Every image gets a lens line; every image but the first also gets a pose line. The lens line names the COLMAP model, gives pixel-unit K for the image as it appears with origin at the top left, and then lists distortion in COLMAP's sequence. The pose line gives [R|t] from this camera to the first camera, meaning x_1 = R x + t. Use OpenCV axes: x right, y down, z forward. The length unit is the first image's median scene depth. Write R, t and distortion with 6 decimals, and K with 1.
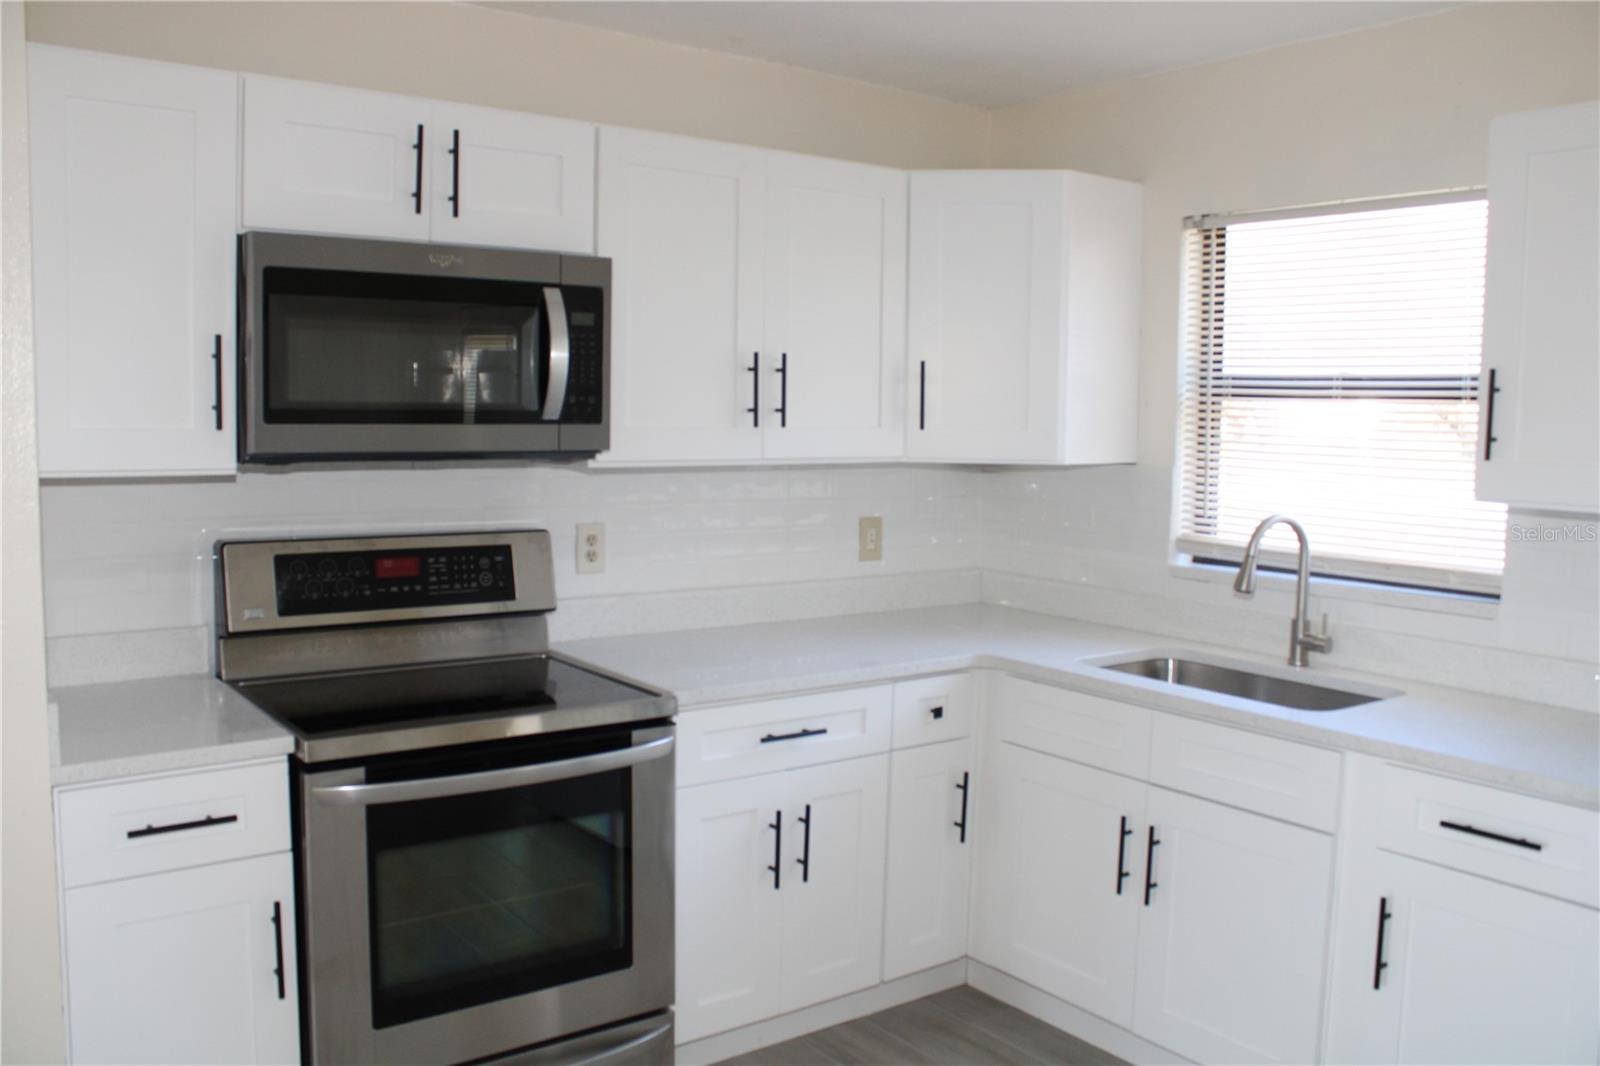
lens RADIAL K [[1339.5, 0, 799.8], [0, 1339.5, 516.9], [0, 0, 1]] dist [-0.167546, 0.169380]
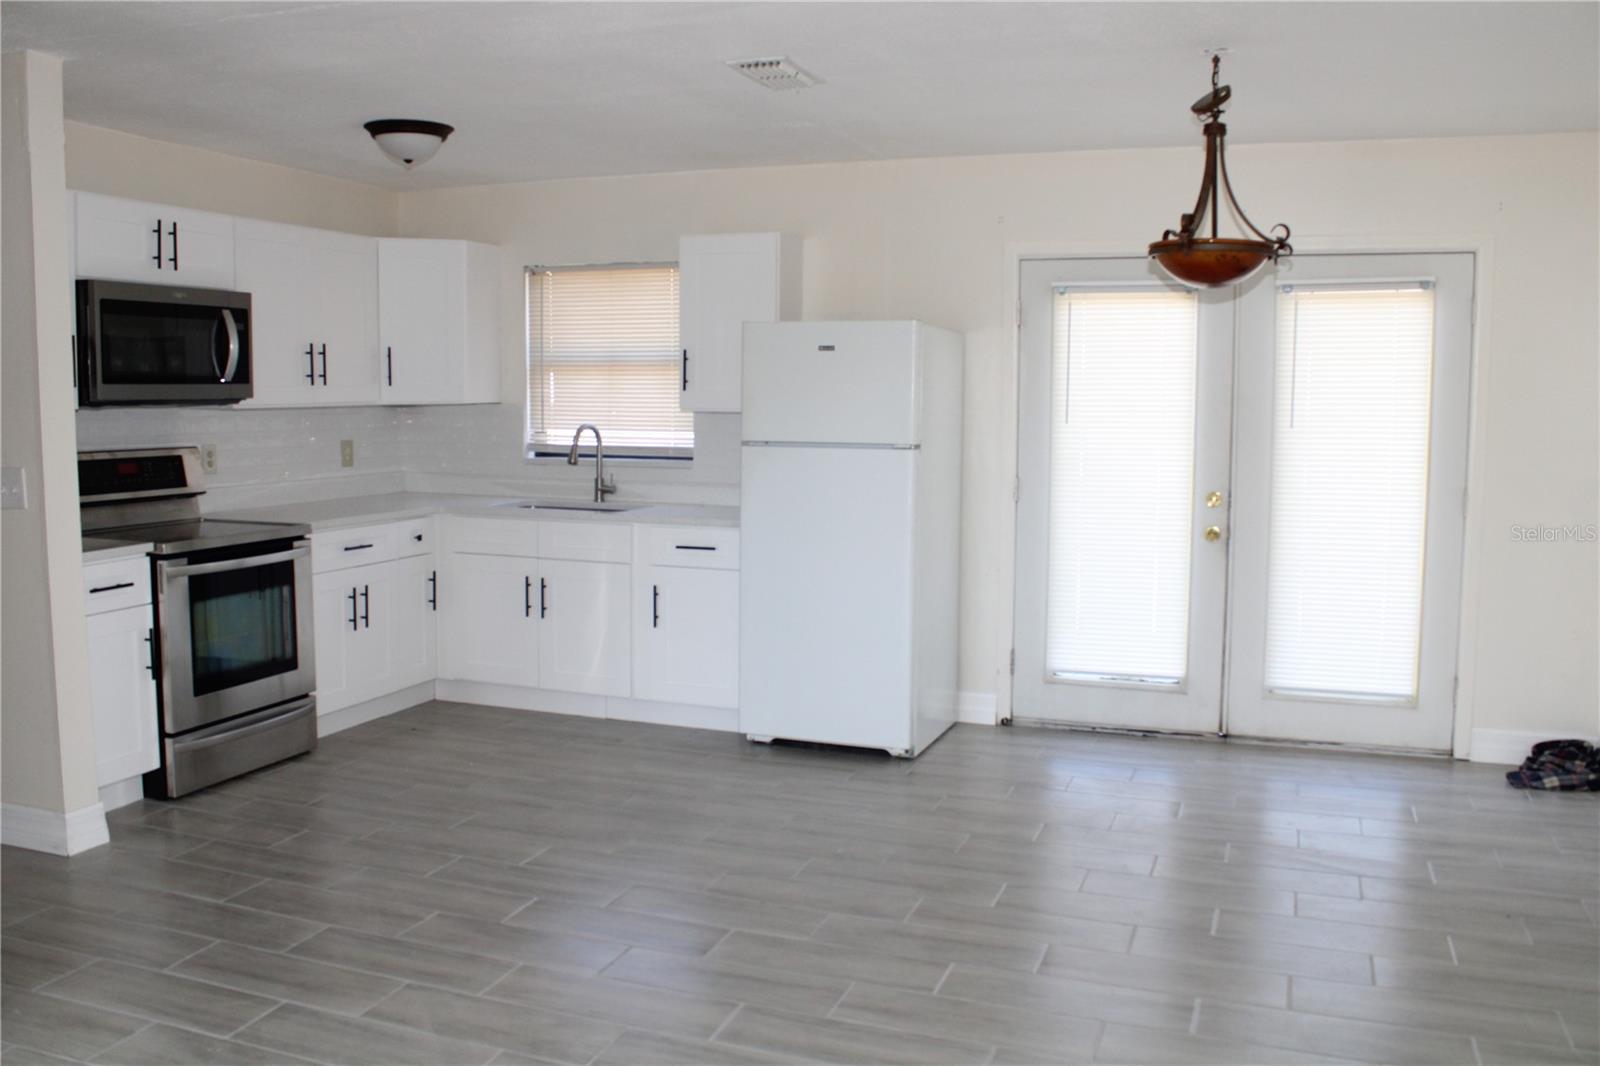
lens RADIAL K [[1339.5, 0, 799.8], [0, 1339.5, 516.9], [0, 0, 1]] dist [-0.167546, 0.169380]
pose [[0.834661, -0.064271, 0.547001, -0.499000], [0.053049, 0.997932, 0.036306, 0.086407], [-0.548203, -0.001285, 0.836344, -0.897032]]
